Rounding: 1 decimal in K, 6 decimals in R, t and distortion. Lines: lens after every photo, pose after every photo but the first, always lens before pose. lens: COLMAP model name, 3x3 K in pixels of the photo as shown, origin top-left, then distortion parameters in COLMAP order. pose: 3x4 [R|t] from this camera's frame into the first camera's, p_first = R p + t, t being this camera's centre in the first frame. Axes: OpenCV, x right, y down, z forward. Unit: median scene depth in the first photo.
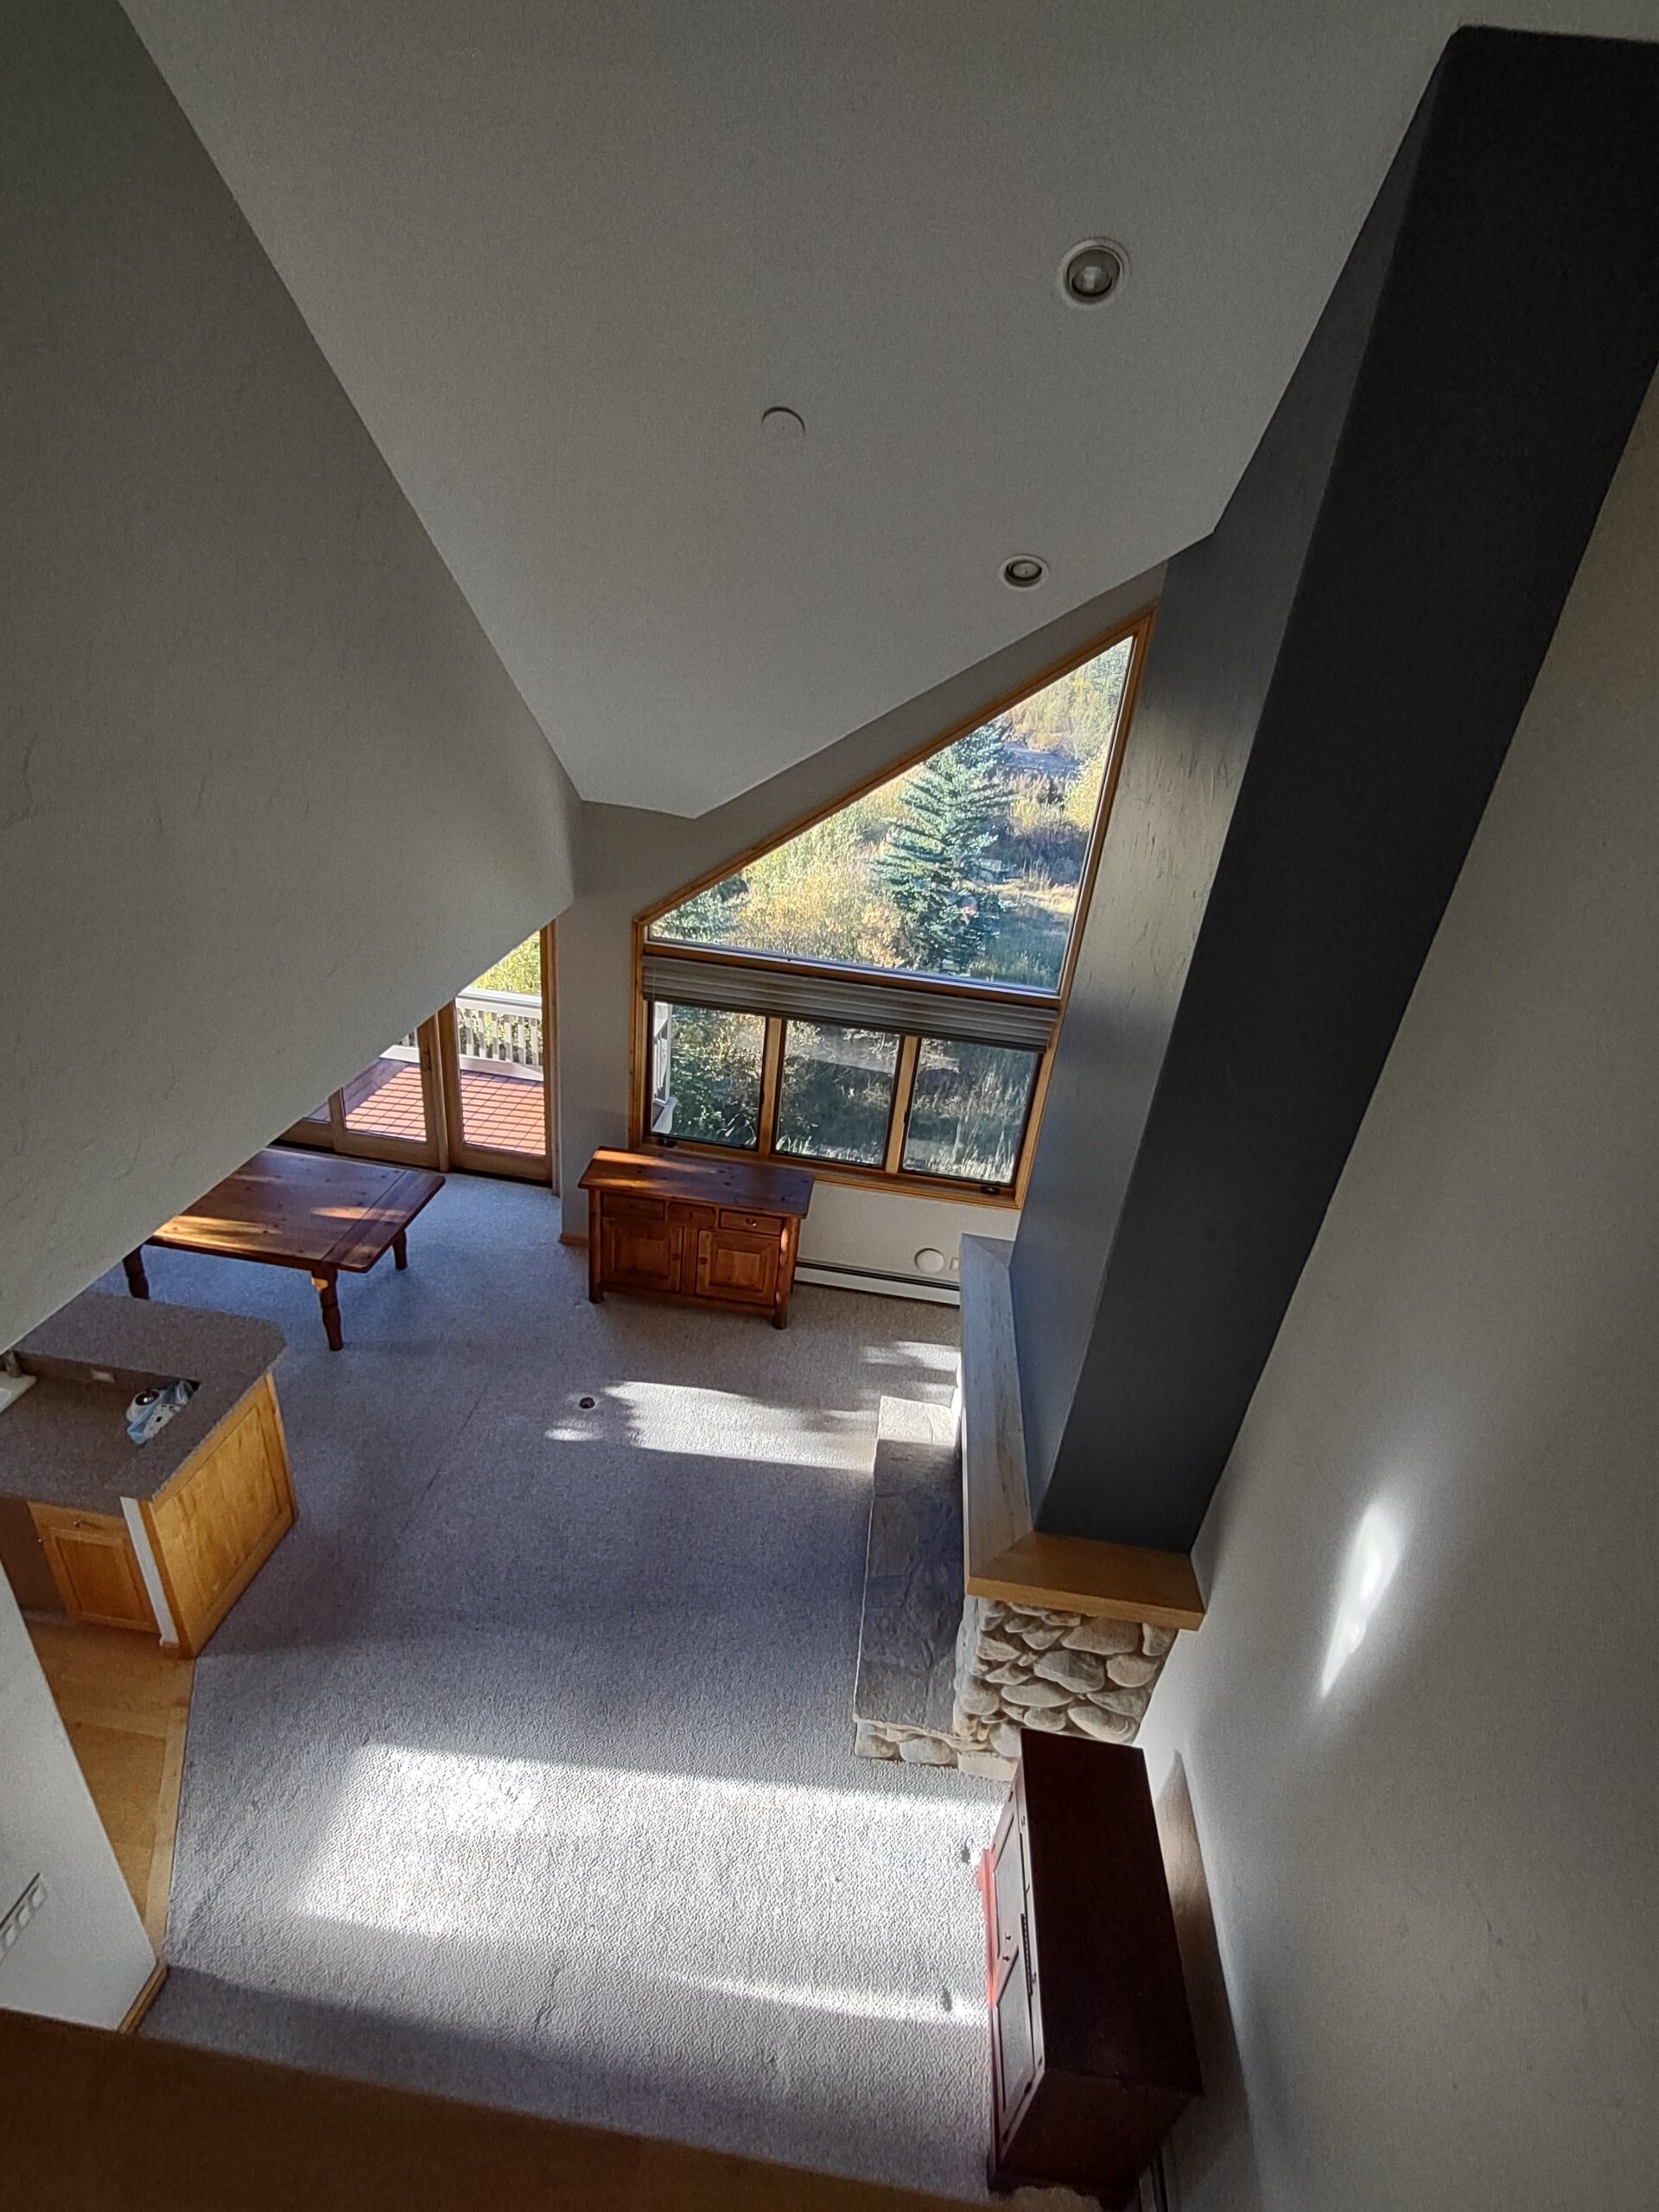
lens RADIAL K [[1007.0, 0, 829.7], [0, 1007.0, 1106.9], [0, 0, 1]] dist [-0.001951, -0.001744]
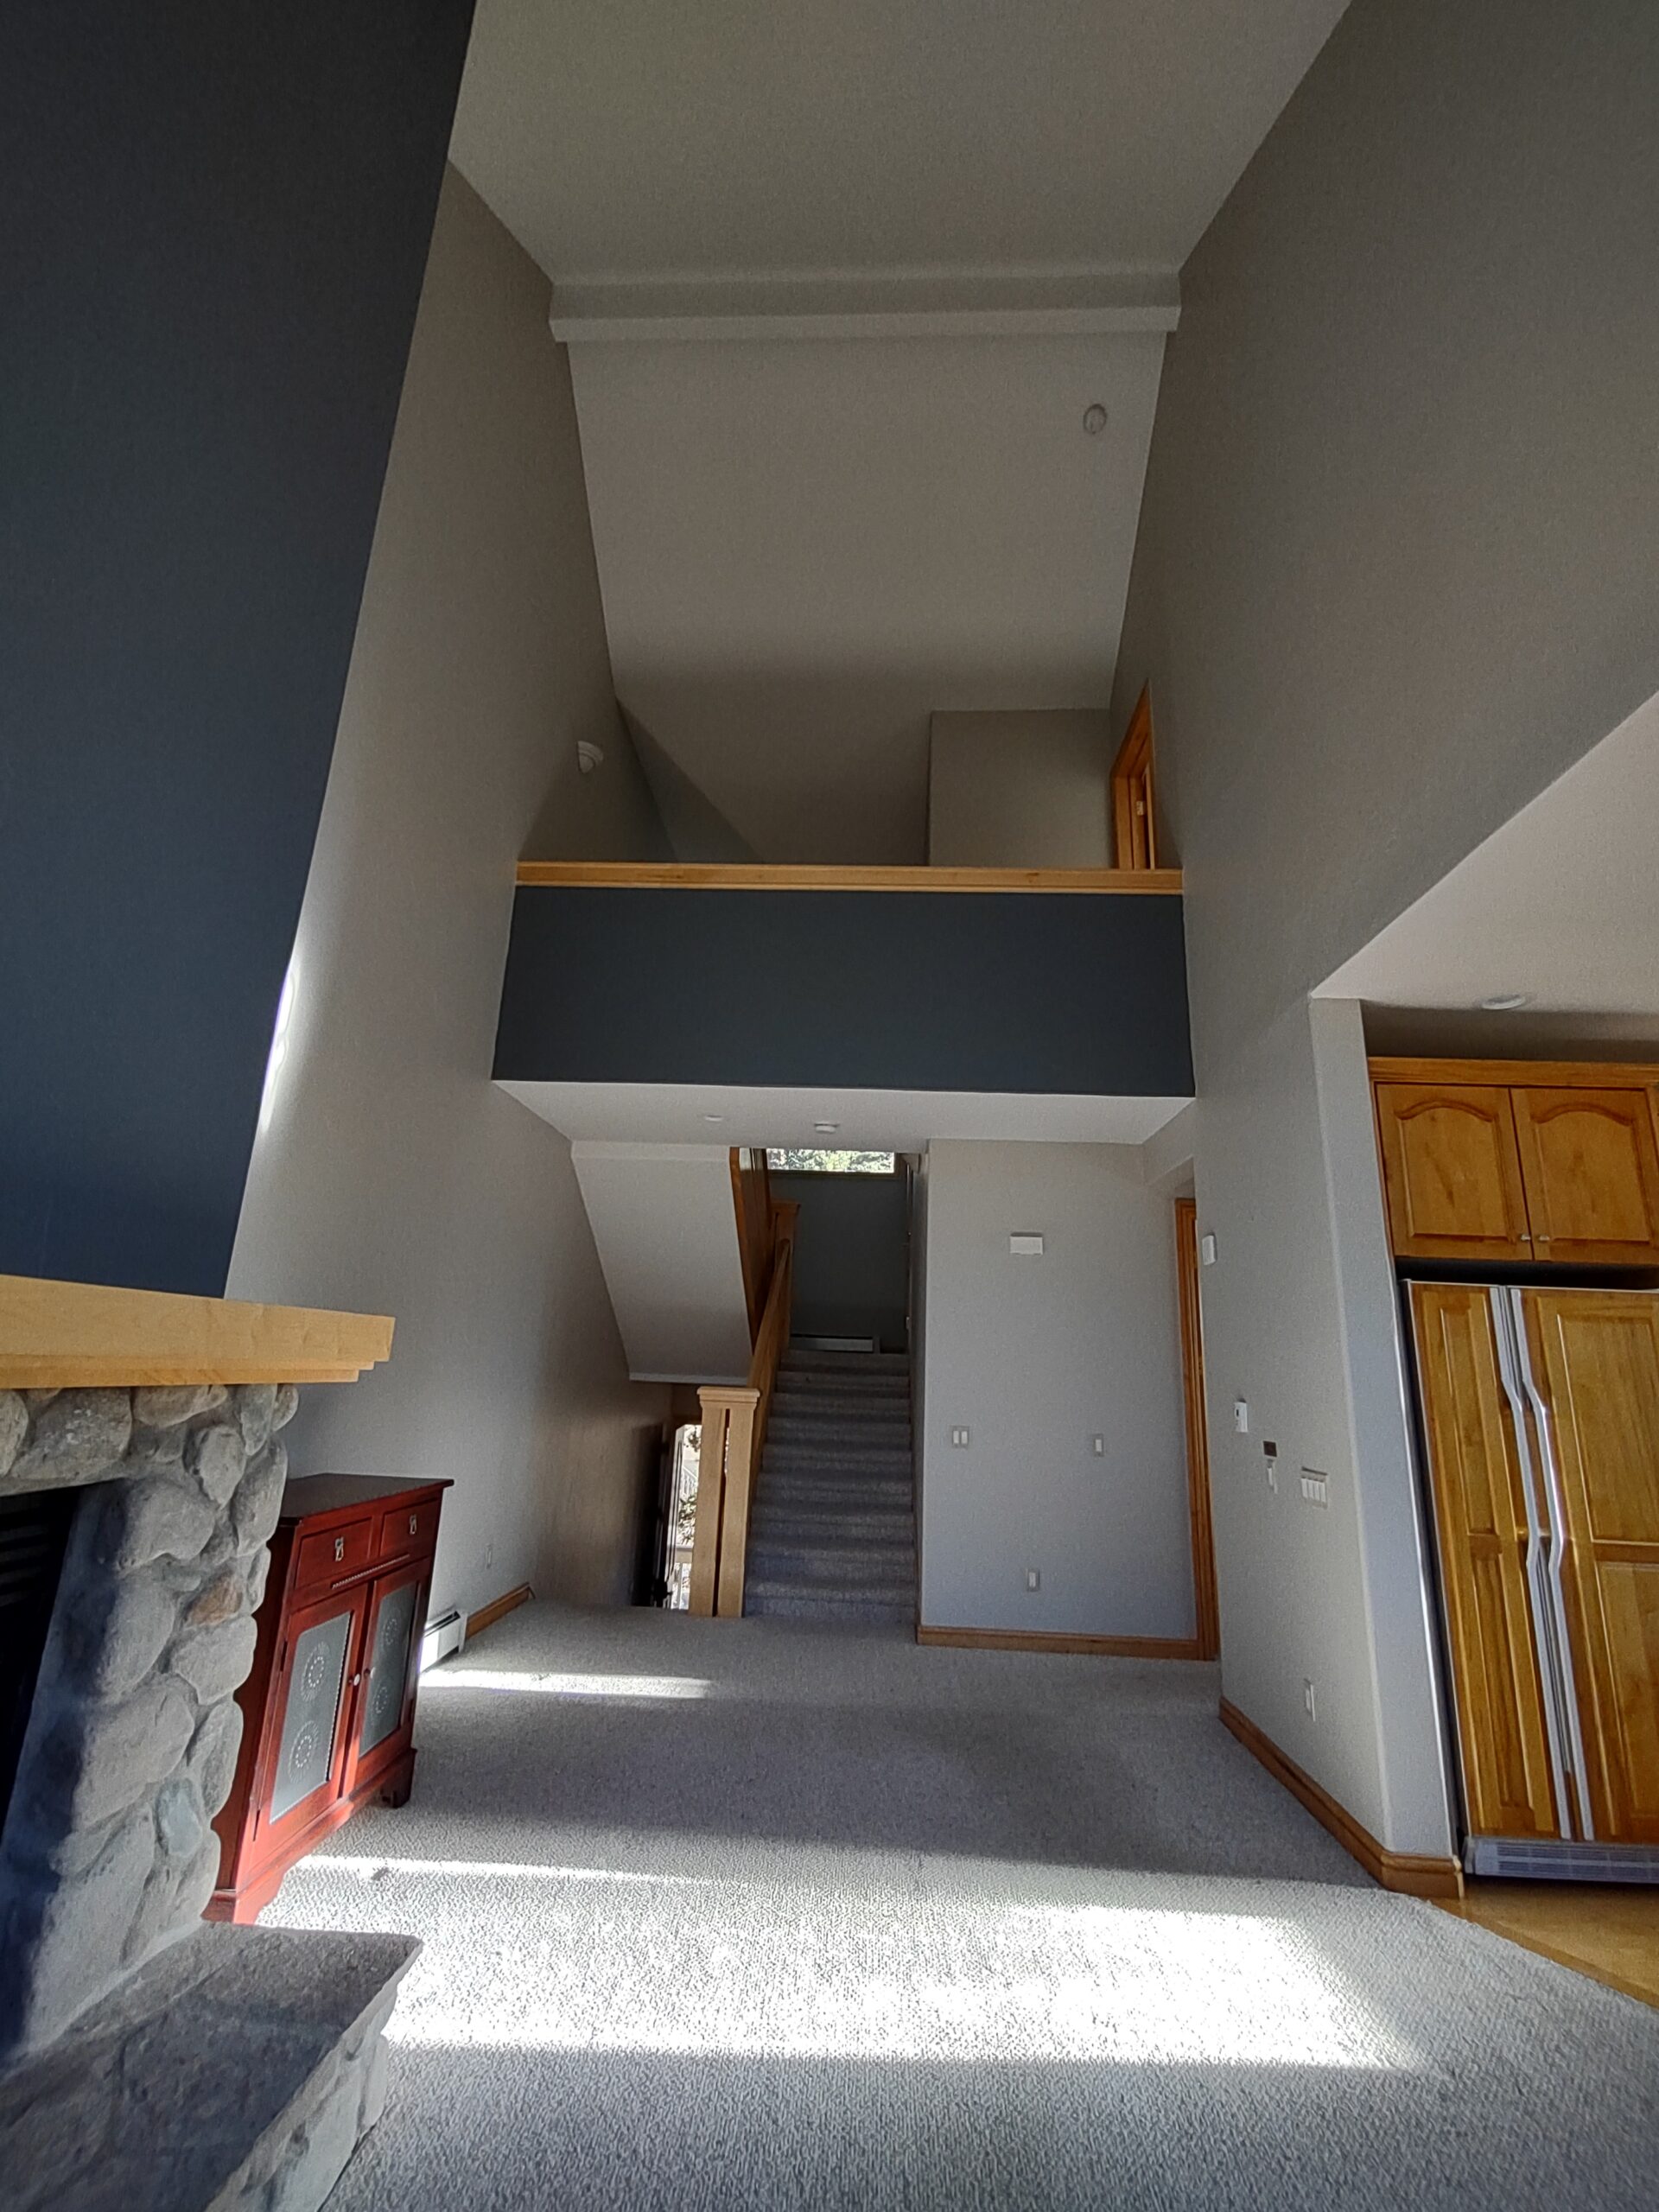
lens RADIAL K [[1007.0, 0, 826.2], [0, 1007.0, 1106.4], [0, 0, 1]] dist [-0.001951, -0.001744]
pose [[-0.988454, -0.150124, -0.020544, -0.089174], [-0.151157, 0.967547, 0.202494, 0.136695], [-0.010522, 0.203261, -0.979068, 1.378284]]
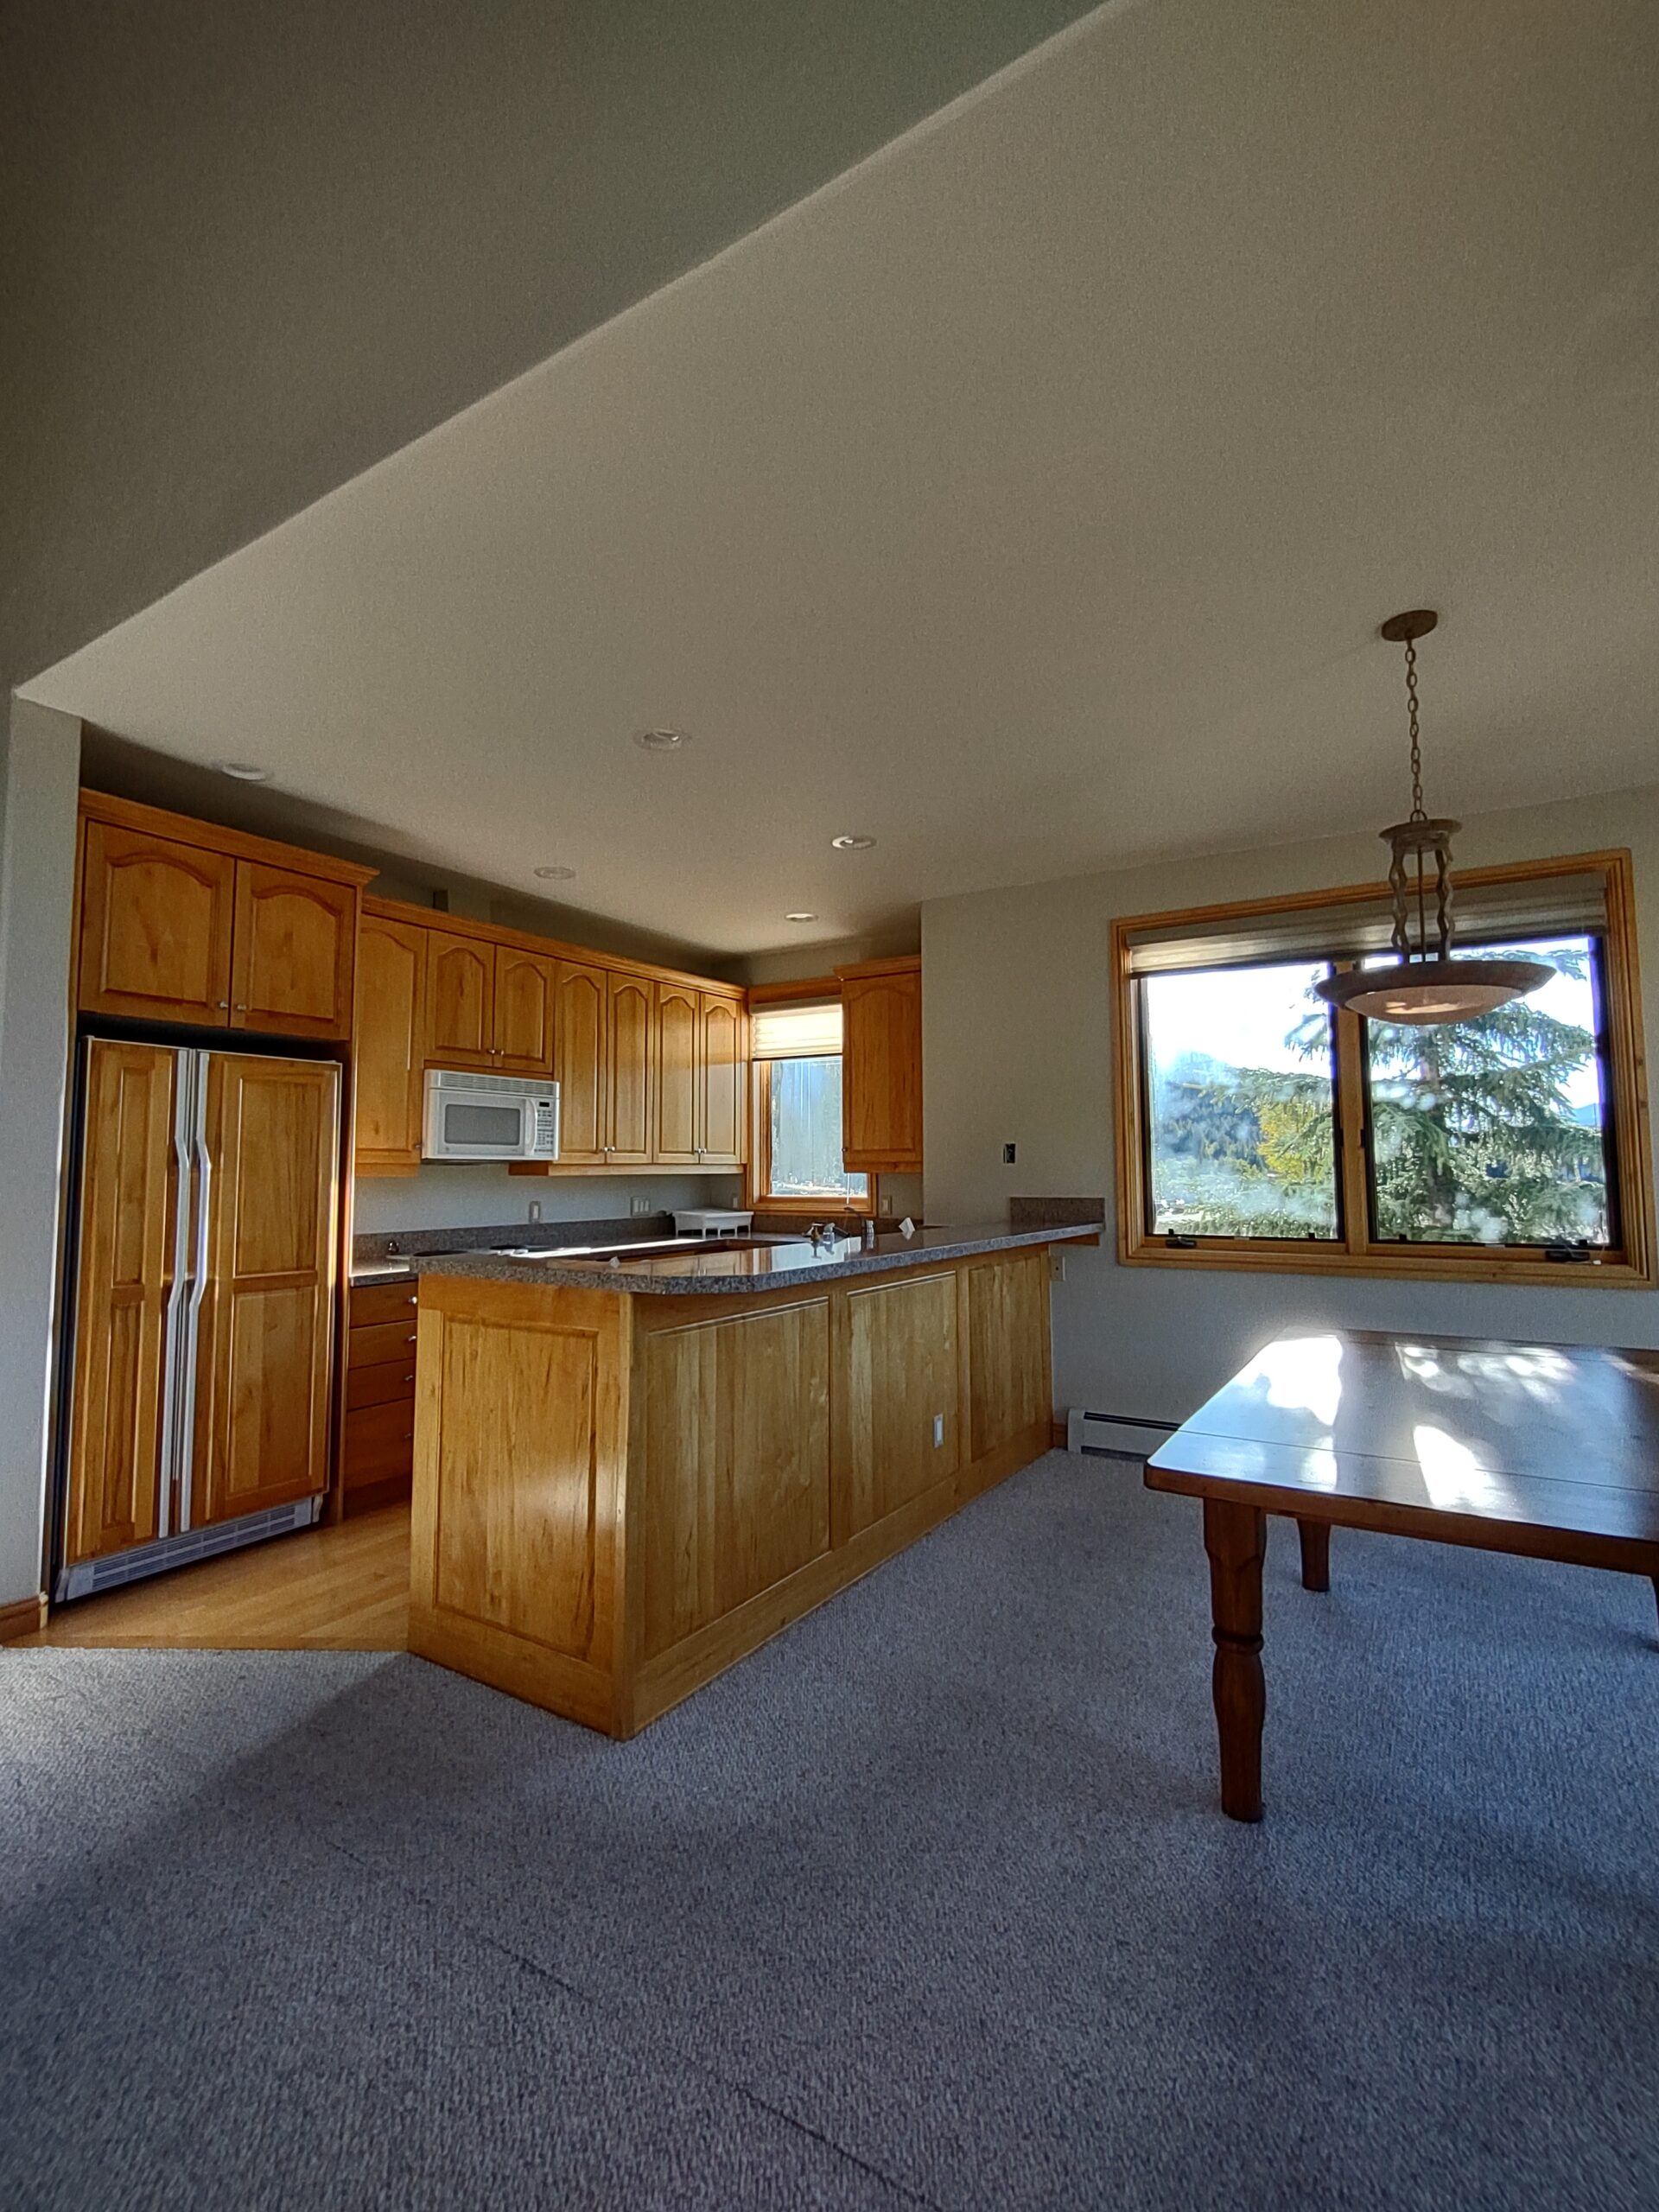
lens RADIAL K [[1007.0, 0, 825.2], [0, 1007.0, 1096.1], [0, 0, 1]] dist [-0.001951, -0.001744]
pose [[-0.434498, -0.163261, -0.885752, -0.160833], [-0.443747, 0.894596, 0.052785, 0.120618], [0.783773, 0.415985, -0.461147, 1.408847]]
